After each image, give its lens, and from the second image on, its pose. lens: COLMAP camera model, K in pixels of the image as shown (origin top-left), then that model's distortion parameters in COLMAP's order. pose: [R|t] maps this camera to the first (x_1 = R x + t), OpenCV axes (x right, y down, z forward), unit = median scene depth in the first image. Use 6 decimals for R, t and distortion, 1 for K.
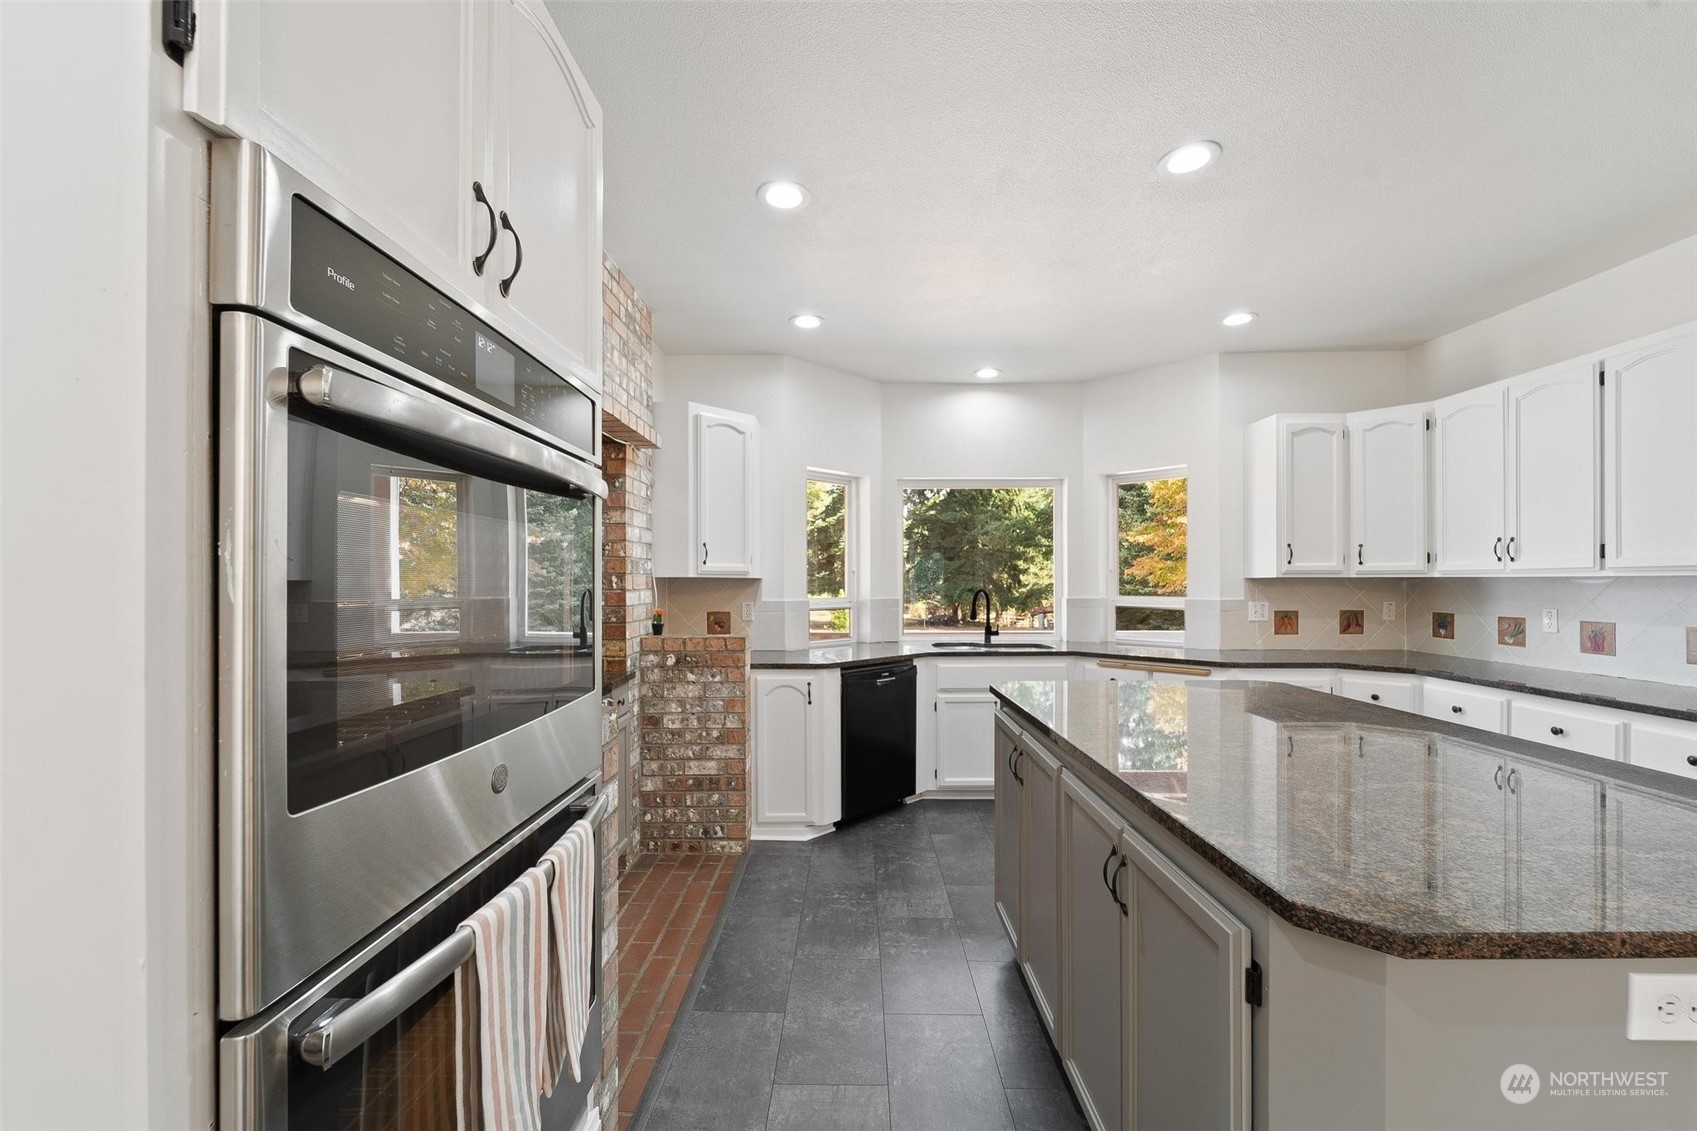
lens RADIAL K [[690.5, 0, 853.3], [0, 690.5, 583.5], [0, 0, 1]] dist [-0.001949, -0.000348]
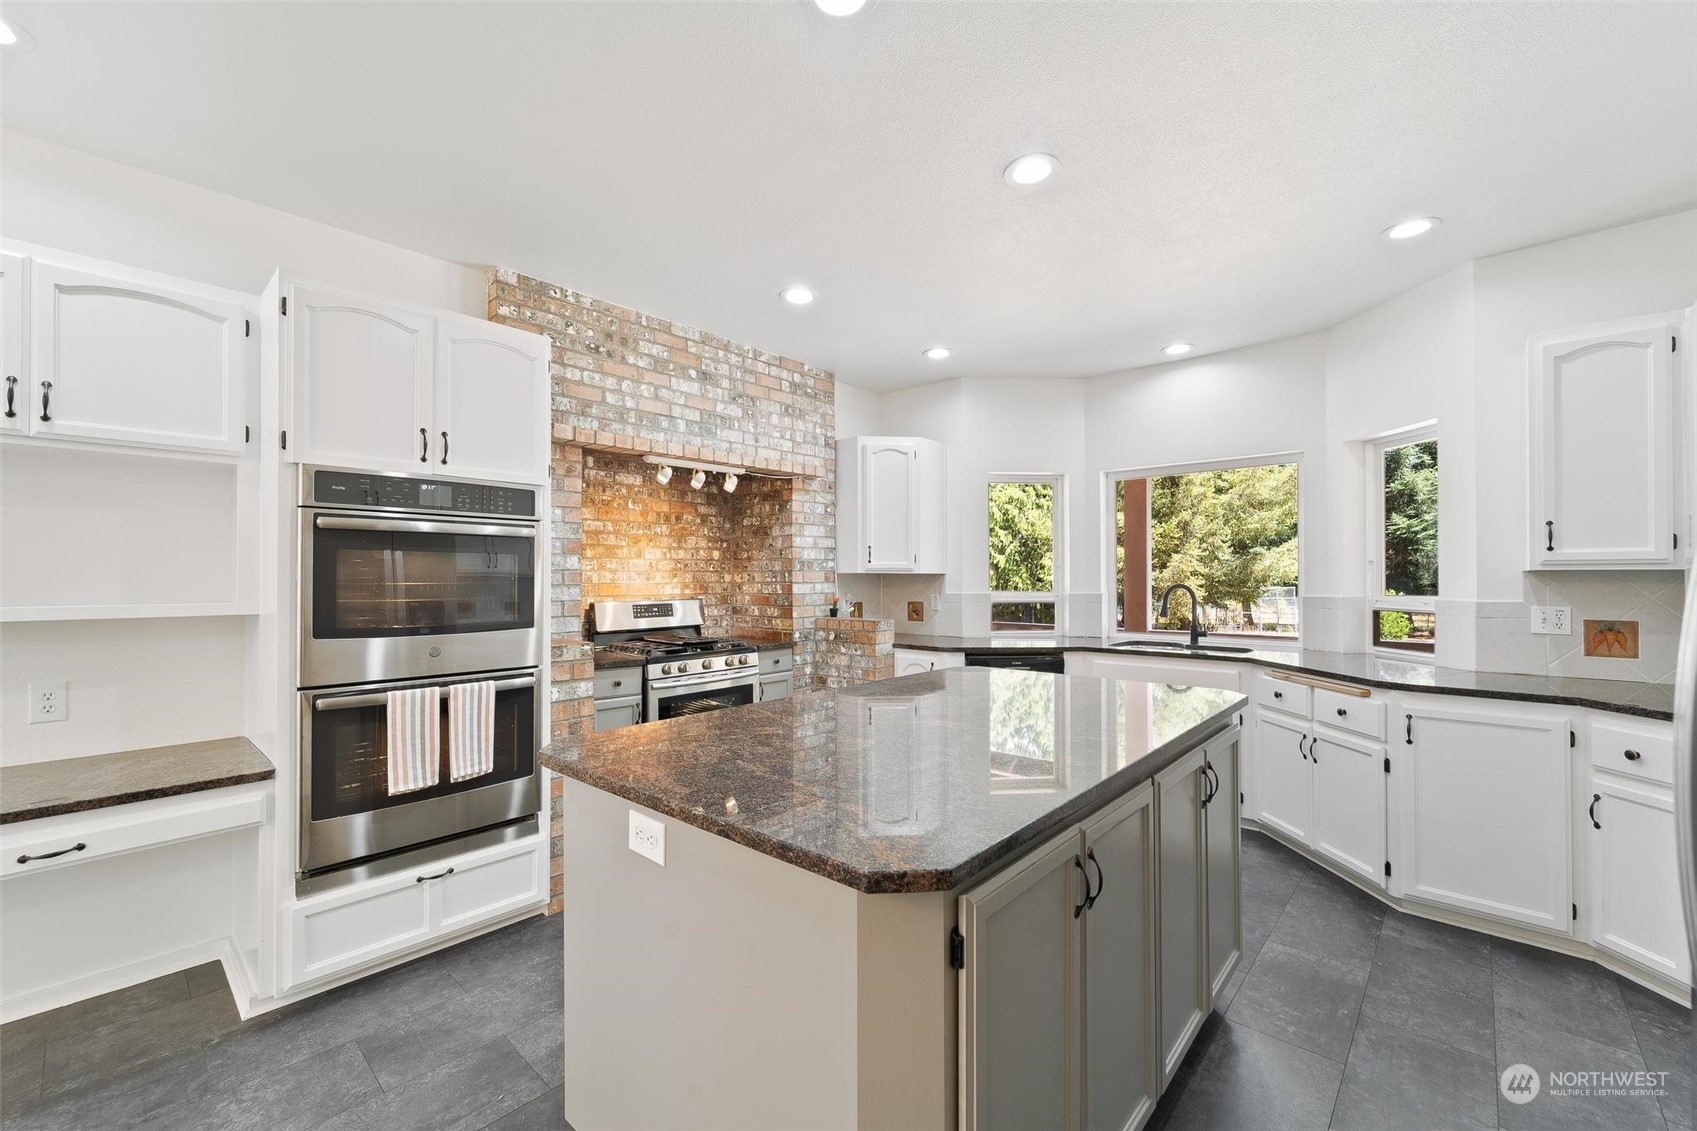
lens RADIAL K [[701.3, 0, 842.6], [0, 701.3, 571.0], [0, 0, 1]] dist [0.000576, -0.000516]
pose [[0.742314, -0.005489, -0.670029, 0.468496], [-0.002076, 0.999943, -0.010491, 0.000657], [0.670048, 0.009179, 0.742261, 0.012389]]
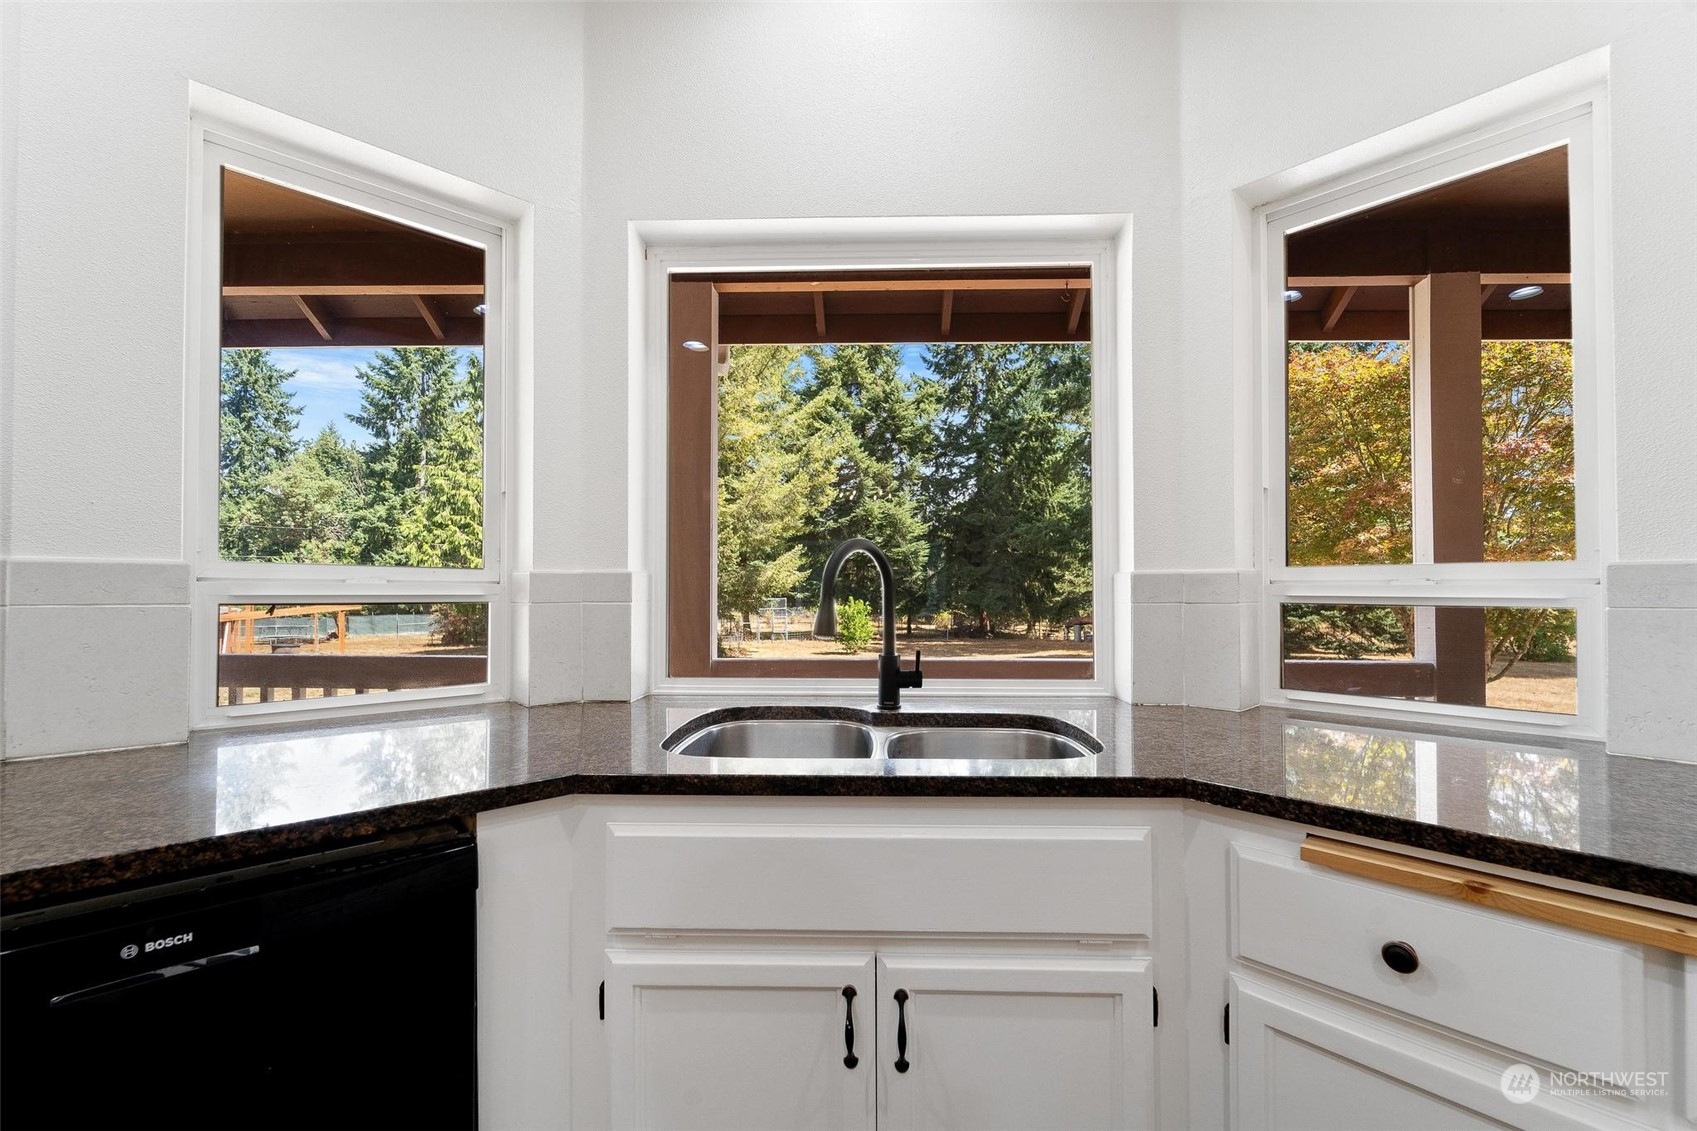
lens RADIAL K [[703.7, 0, 870.9], [0, 703.7, 583.1], [0, 0, 1]] dist [0.000830, -0.000114]
pose [[0.999785, 0.001838, -0.020659, 0.192971], [-0.002156, 0.999880, -0.015354, 0.031478], [0.020629, 0.015395, 0.999669, 0.670935]]
